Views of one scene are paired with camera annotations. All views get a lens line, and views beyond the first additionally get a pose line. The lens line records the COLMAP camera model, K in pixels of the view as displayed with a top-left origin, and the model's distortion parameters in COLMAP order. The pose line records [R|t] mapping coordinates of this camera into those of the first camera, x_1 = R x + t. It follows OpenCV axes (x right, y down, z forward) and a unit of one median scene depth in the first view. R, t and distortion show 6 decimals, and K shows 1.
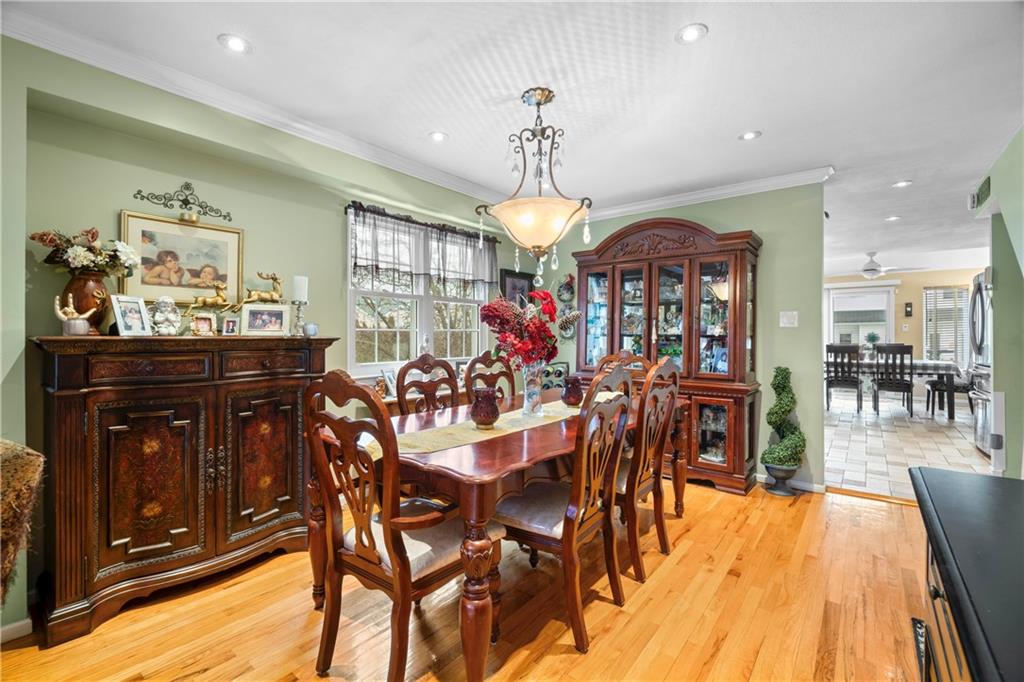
lens RADIAL K [[454.9, 0, 512.0], [0, 454.9, 335.5], [0, 0, 1]] dist [-0.029613, -0.001994]
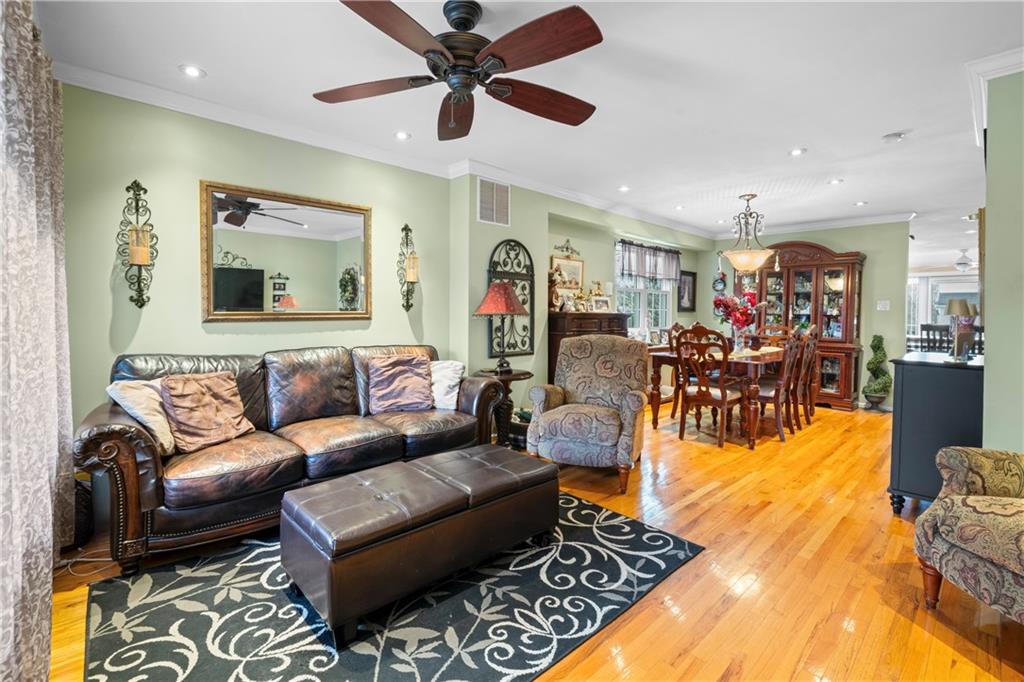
lens RADIAL K [[454.9, 0, 505.2], [0, 454.9, 322.3], [0, 0, 1]] dist [-0.029613, -0.001994]
pose [[0.985457, 0.014346, -0.169316, -0.446492], [-0.011019, 0.999728, 0.020573, 0.005848], [0.169565, -0.018408, 0.985347, -0.797185]]
